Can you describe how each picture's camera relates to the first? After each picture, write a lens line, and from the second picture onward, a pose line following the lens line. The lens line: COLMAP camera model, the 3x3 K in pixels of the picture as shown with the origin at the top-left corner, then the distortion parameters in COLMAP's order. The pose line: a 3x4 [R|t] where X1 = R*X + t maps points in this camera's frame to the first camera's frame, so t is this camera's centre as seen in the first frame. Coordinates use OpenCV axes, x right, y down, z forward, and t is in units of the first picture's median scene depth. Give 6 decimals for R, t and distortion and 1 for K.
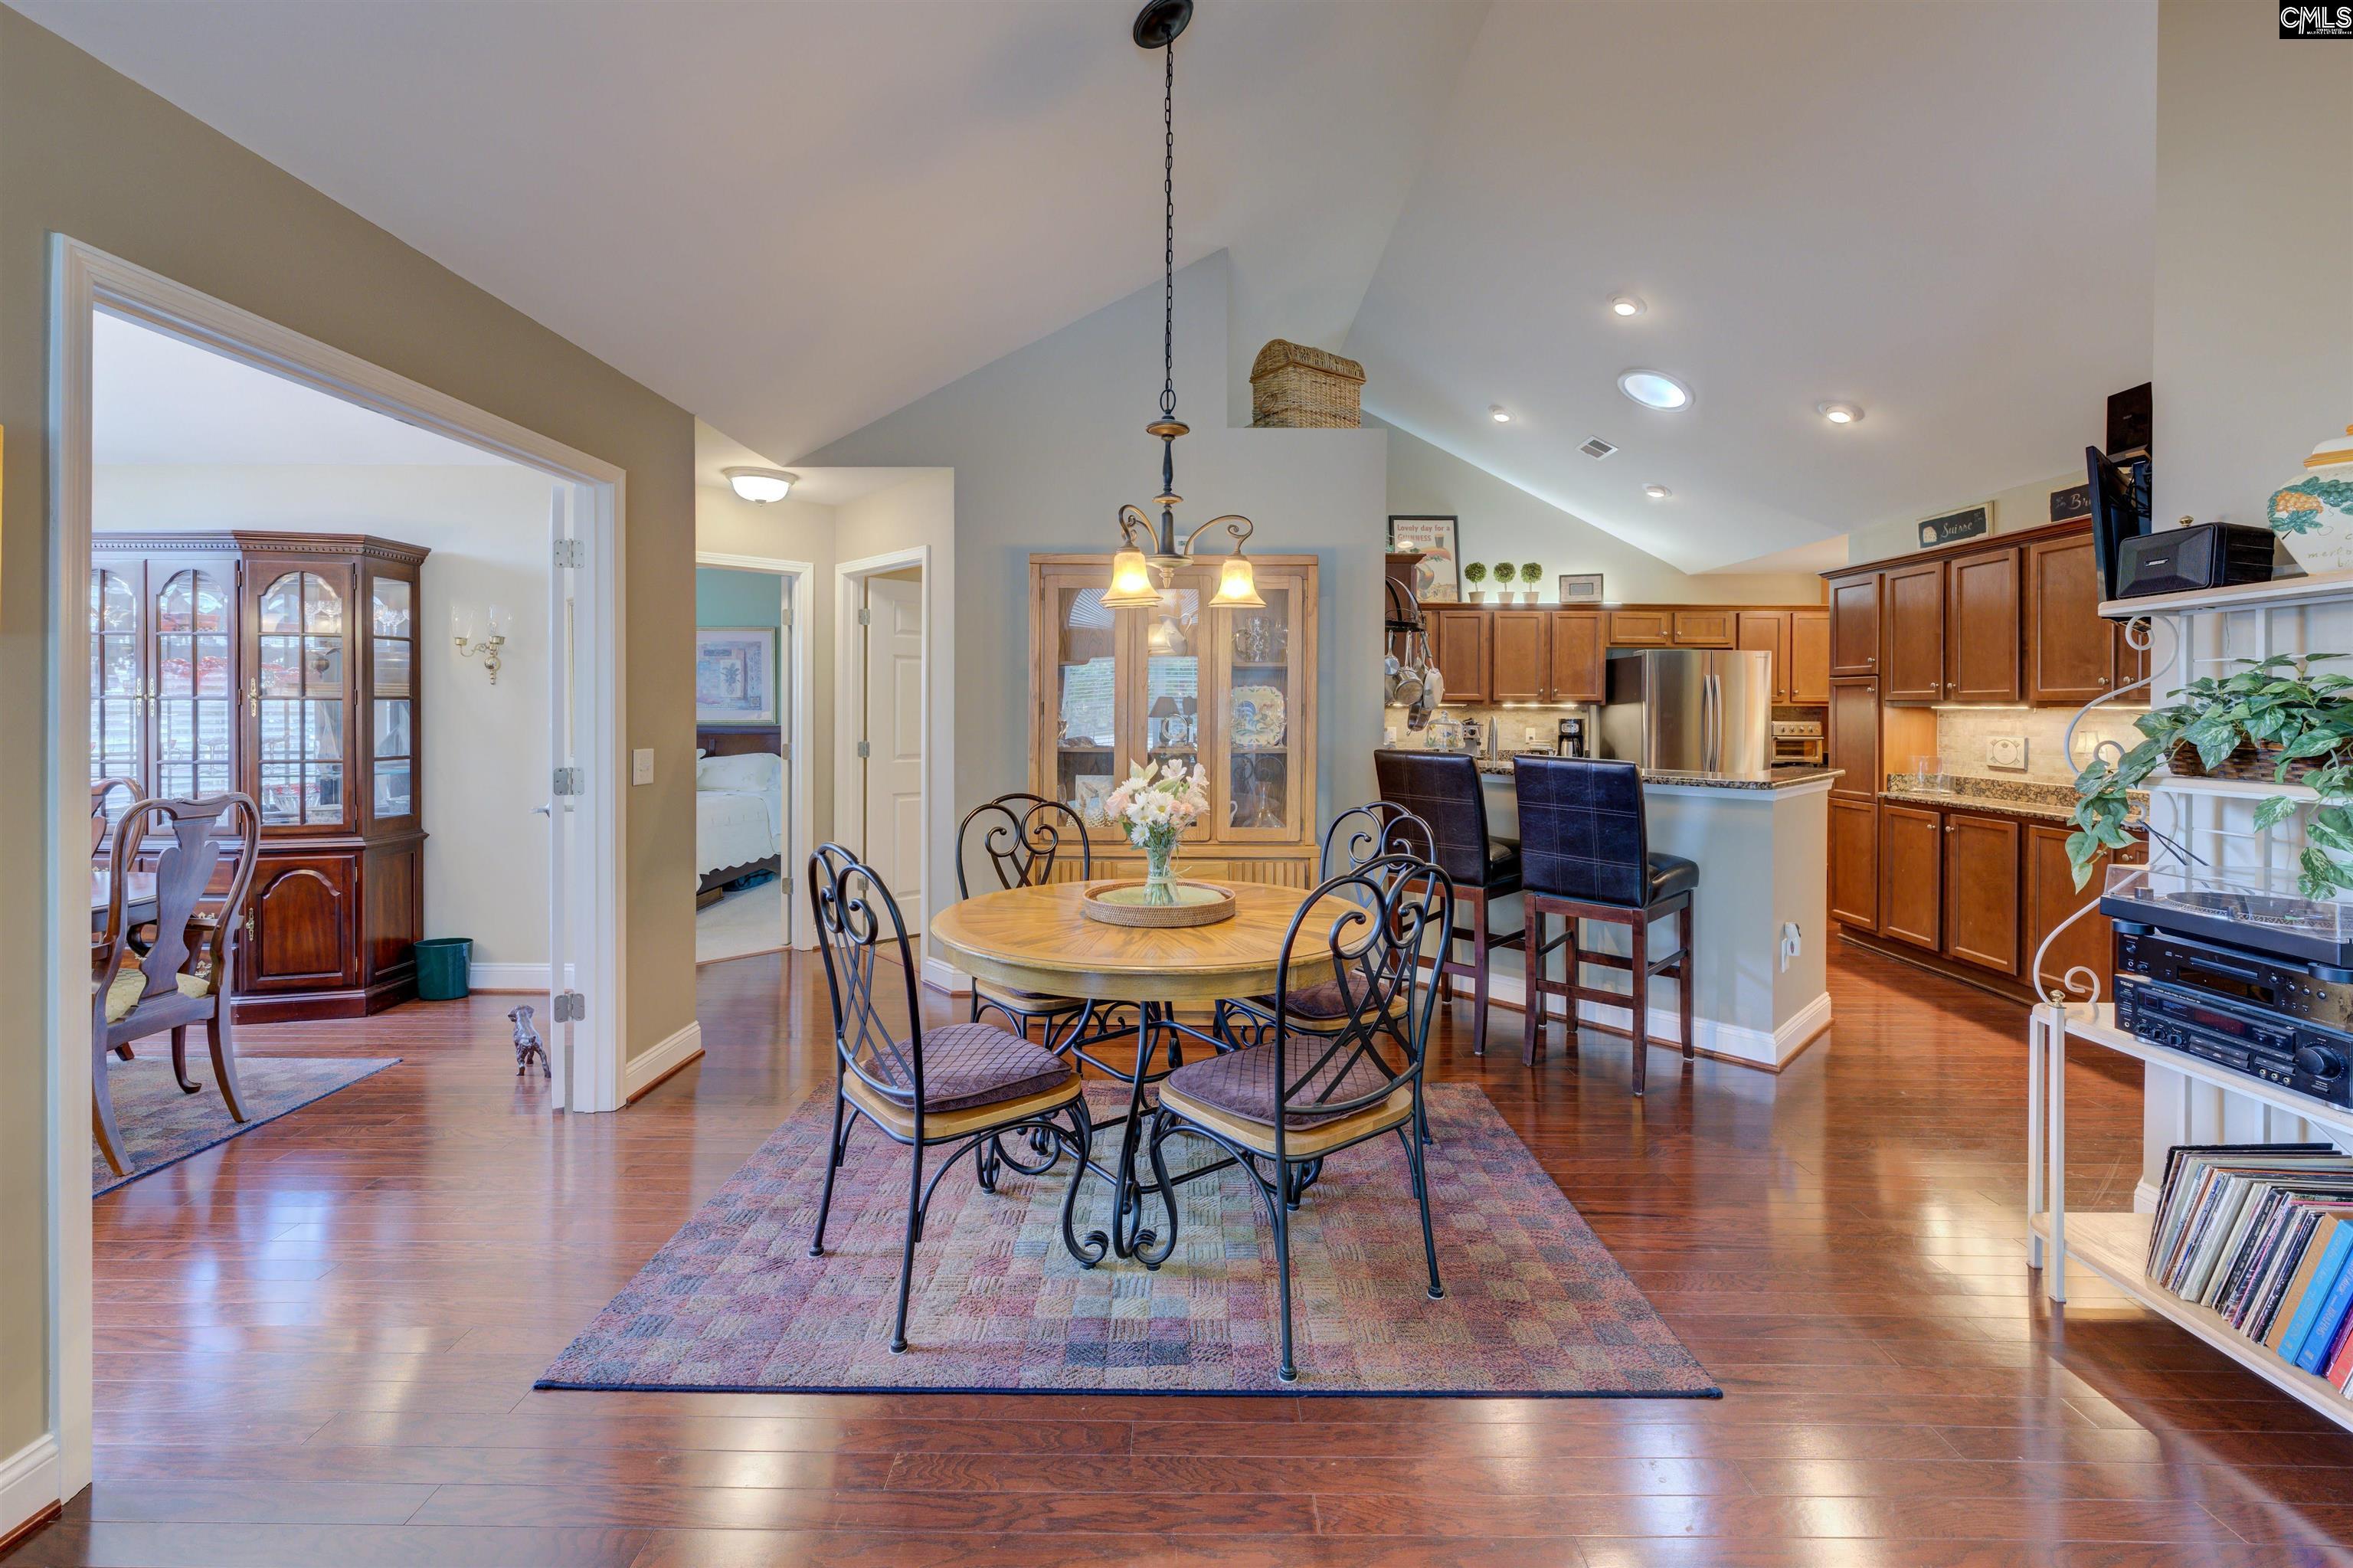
lens RADIAL K [[979.9, 0, 1187.7], [0, 979.9, 710.4], [0, 0, 1]] dist [-0.000264, 0.000044]
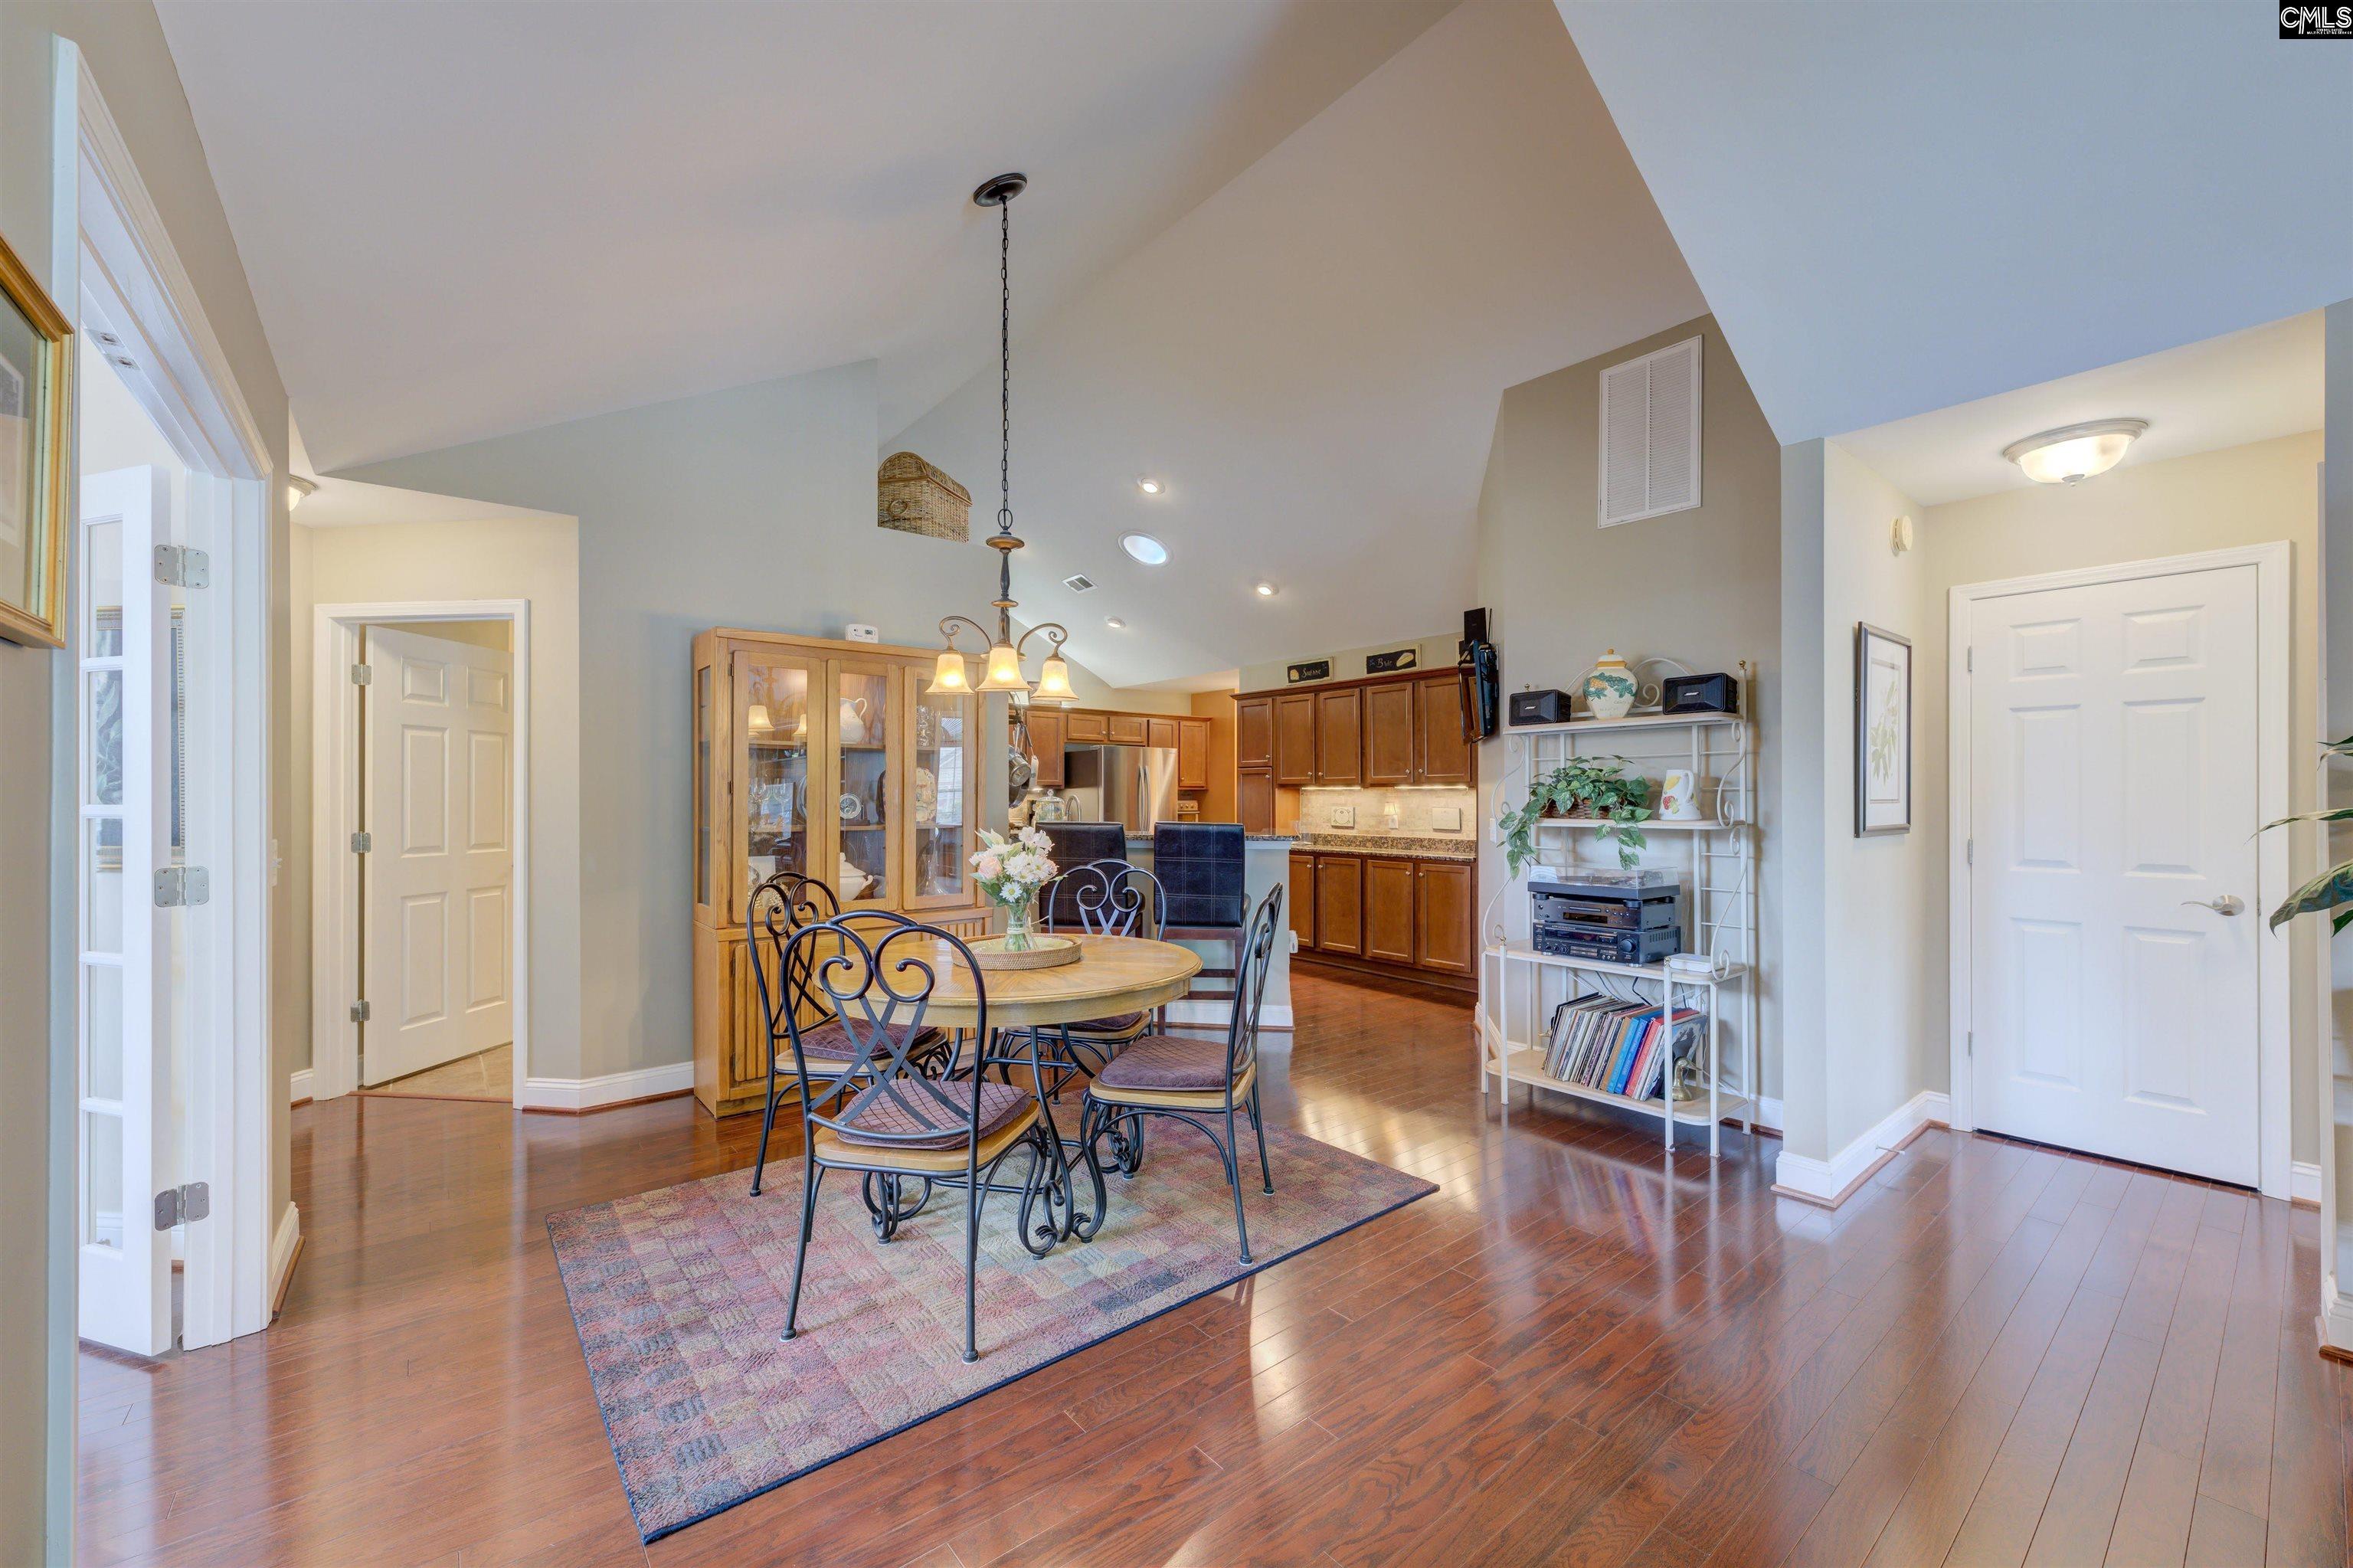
lens RADIAL K [[918.6, 0, 1161.6], [0, 918.6, 793.1], [0, 0, 1]] dist [-0.001557, 0.002972]
pose [[0.780175, -0.003281, 0.625553, -0.367021], [0.006861, 0.999971, -0.003312, 0.008733], [-0.625524, 0.006876, 0.780174, 0.025601]]
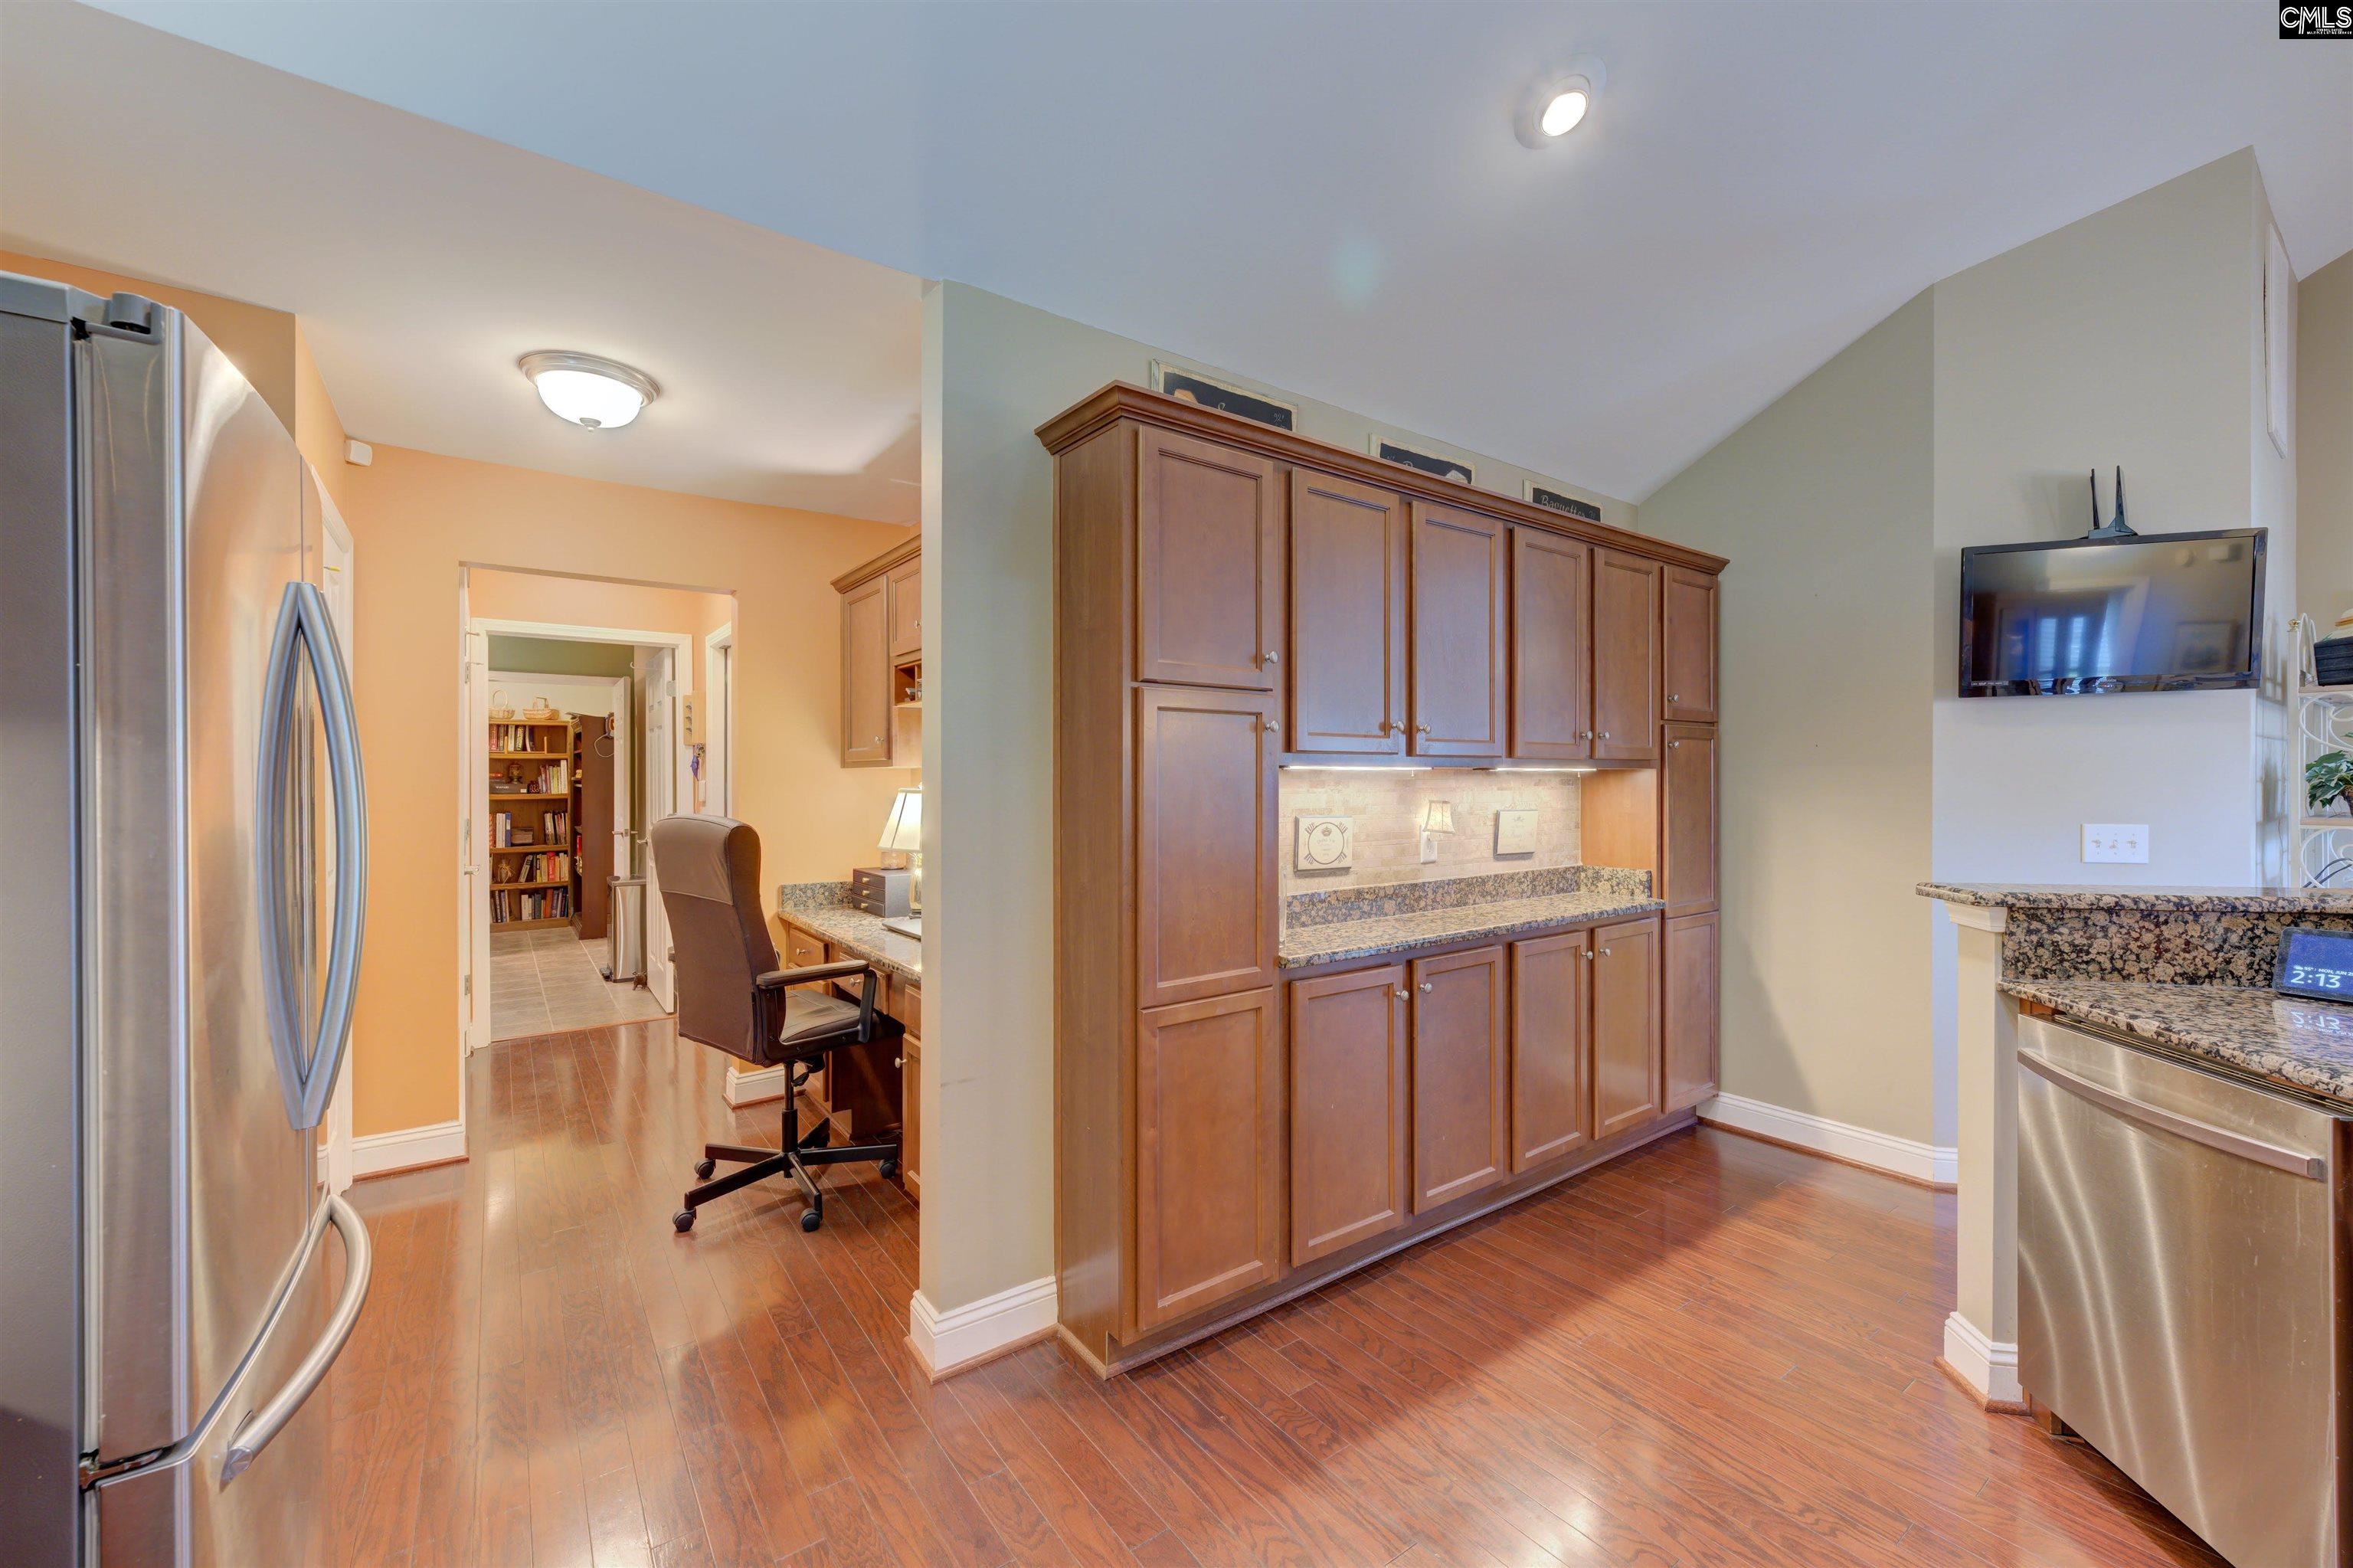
lens RADIAL K [[953.8, 0, 1163.5], [0, 953.8, 780.3], [0, 0, 1]] dist [-0.000275, 0.000388]
pose [[-0.588171, -0.005148, 0.808720, 0.483230], [0.001448, 0.999971, 0.007419, -0.000163], [-0.808735, 0.005535, -0.588147, 1.612815]]
